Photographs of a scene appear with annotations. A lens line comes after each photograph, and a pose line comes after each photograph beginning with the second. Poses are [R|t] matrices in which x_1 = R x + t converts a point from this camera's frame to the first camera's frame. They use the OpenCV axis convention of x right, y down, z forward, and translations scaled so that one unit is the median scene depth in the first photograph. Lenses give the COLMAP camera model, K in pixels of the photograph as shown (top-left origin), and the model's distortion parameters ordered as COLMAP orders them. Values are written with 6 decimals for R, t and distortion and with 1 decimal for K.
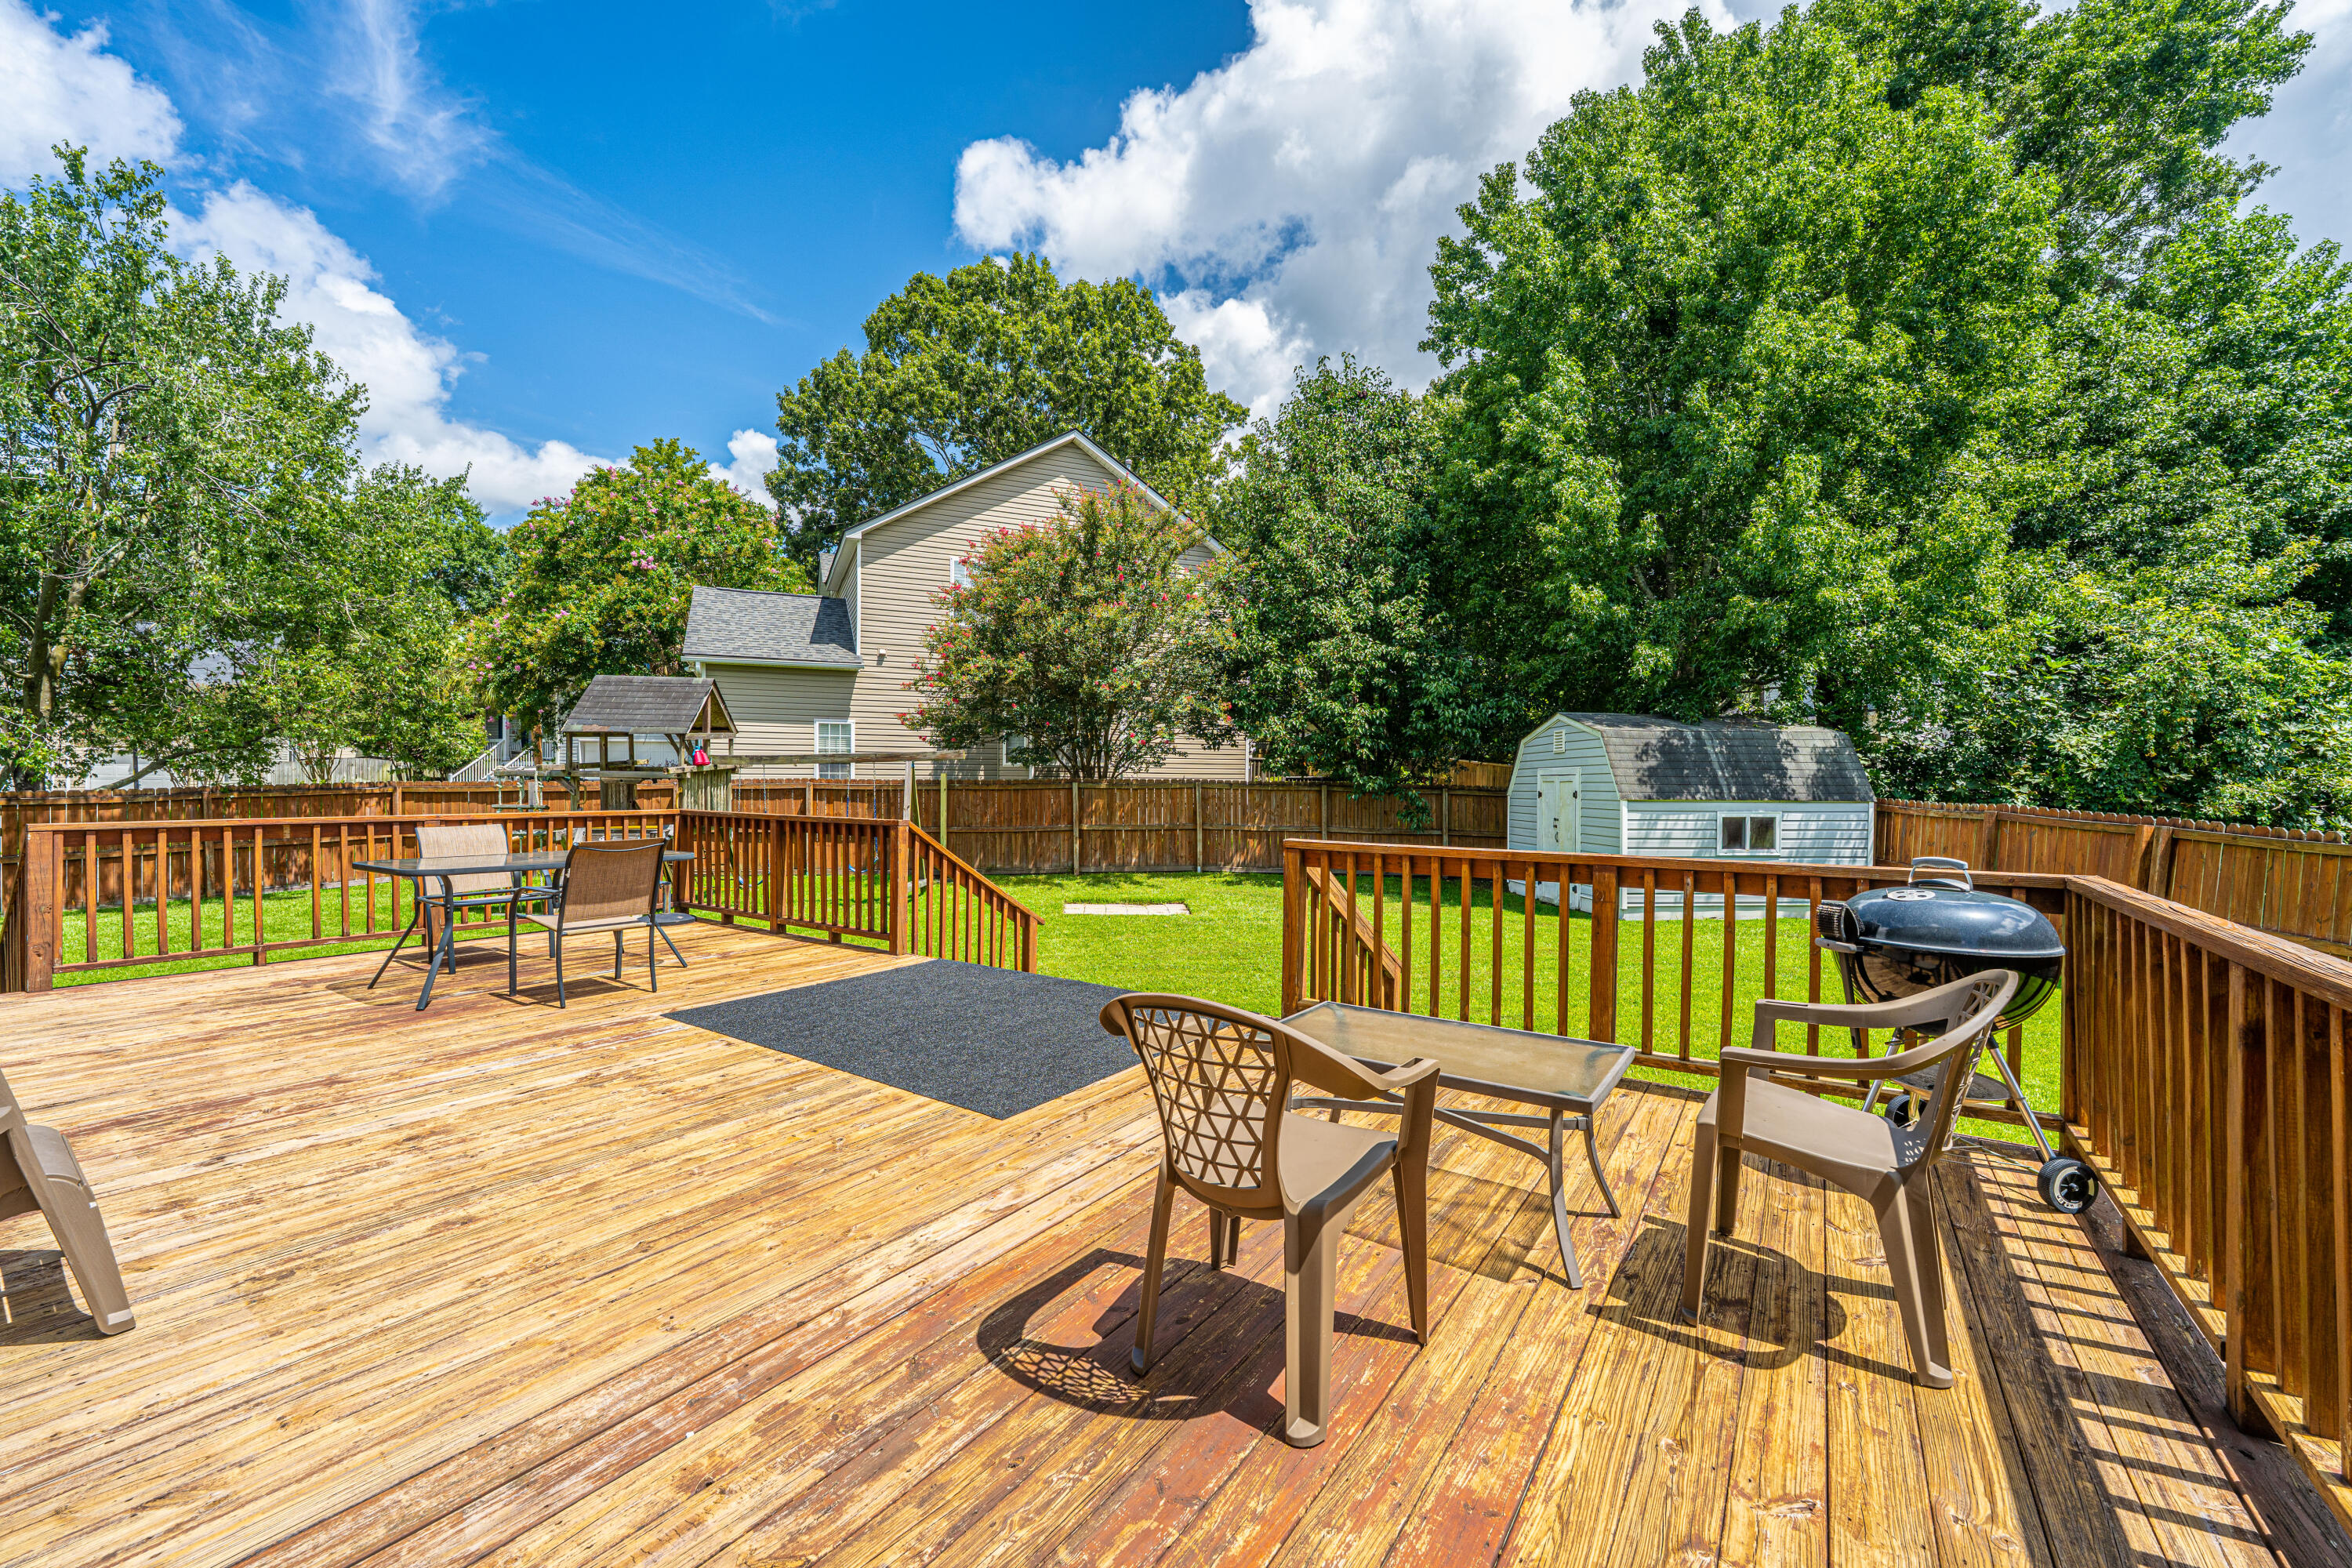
lens RADIAL K [[975.3, 0, 1163.3], [0, 975.3, 782.3], [0, 0, 1]] dist [0.000734, 0.000708]
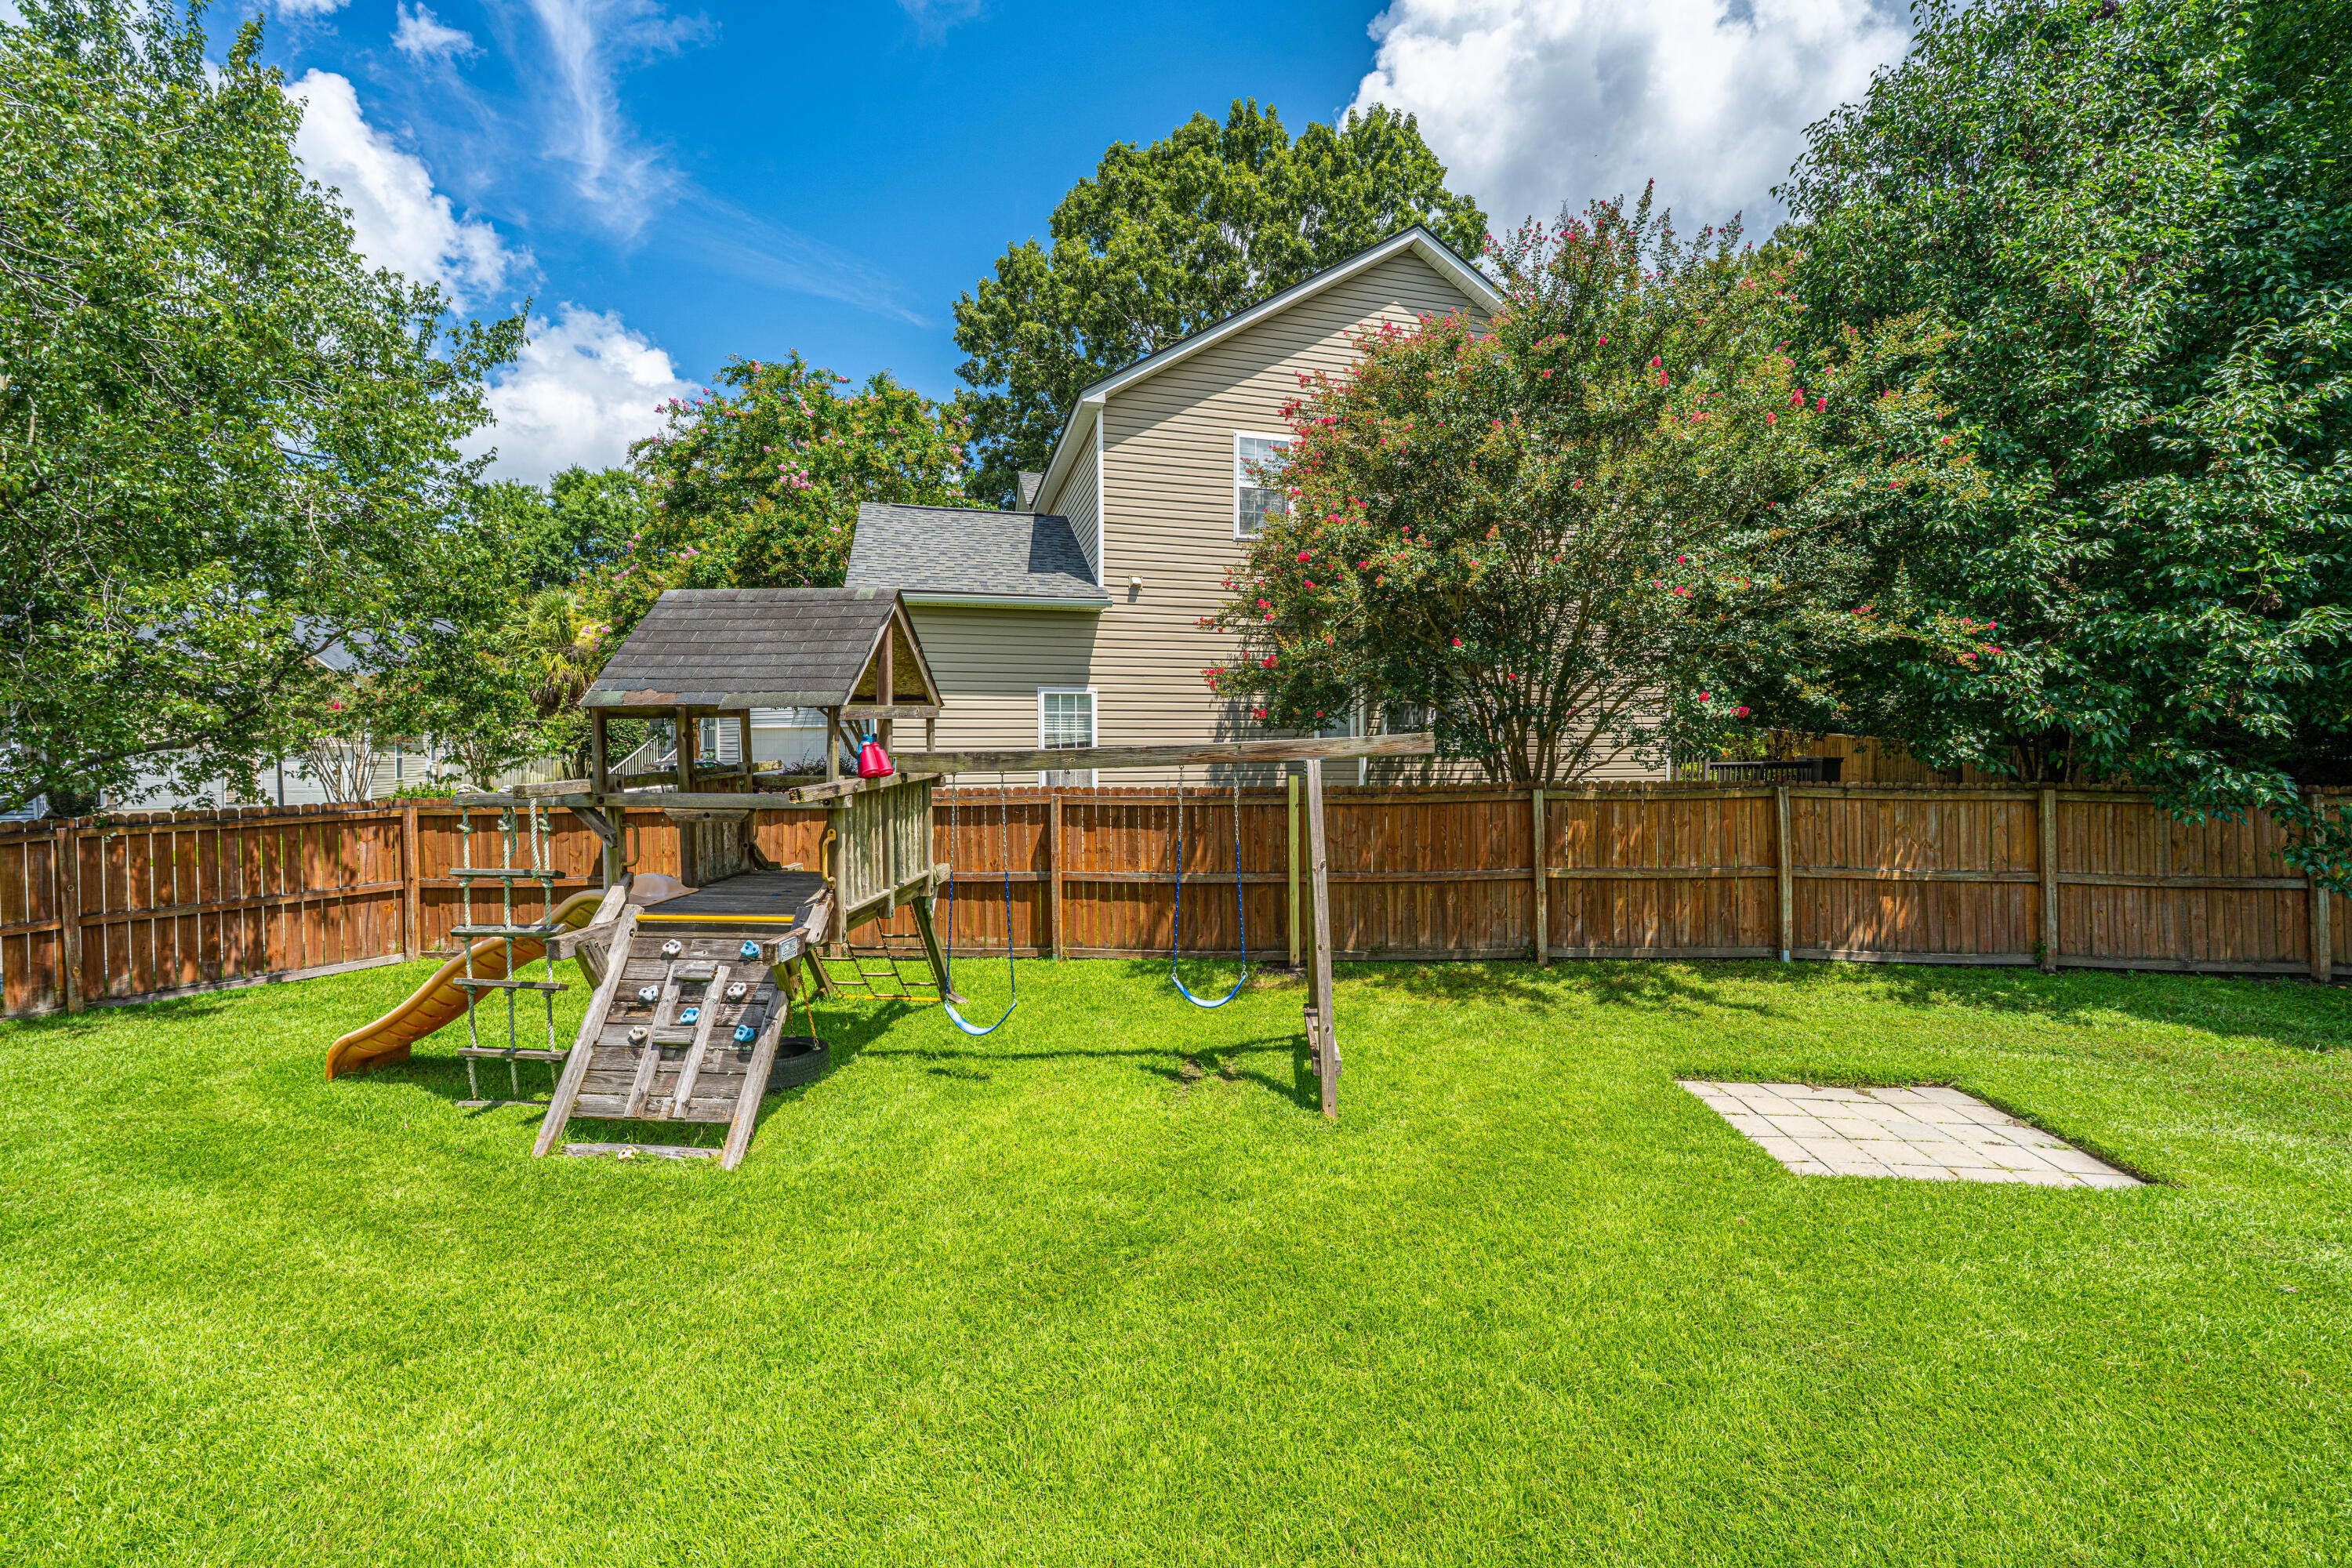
lens RADIAL K [[1011.8, 0, 1160.0], [0, 1011.8, 763.5], [0, 0, 1]] dist [0.001382, -0.000077]
pose [[0.986224, -0.012493, -0.164941, -0.152077], [0.012643, 0.999920, -0.000139, -0.012389], [0.164930, -0.001948, 0.986303, 0.319474]]
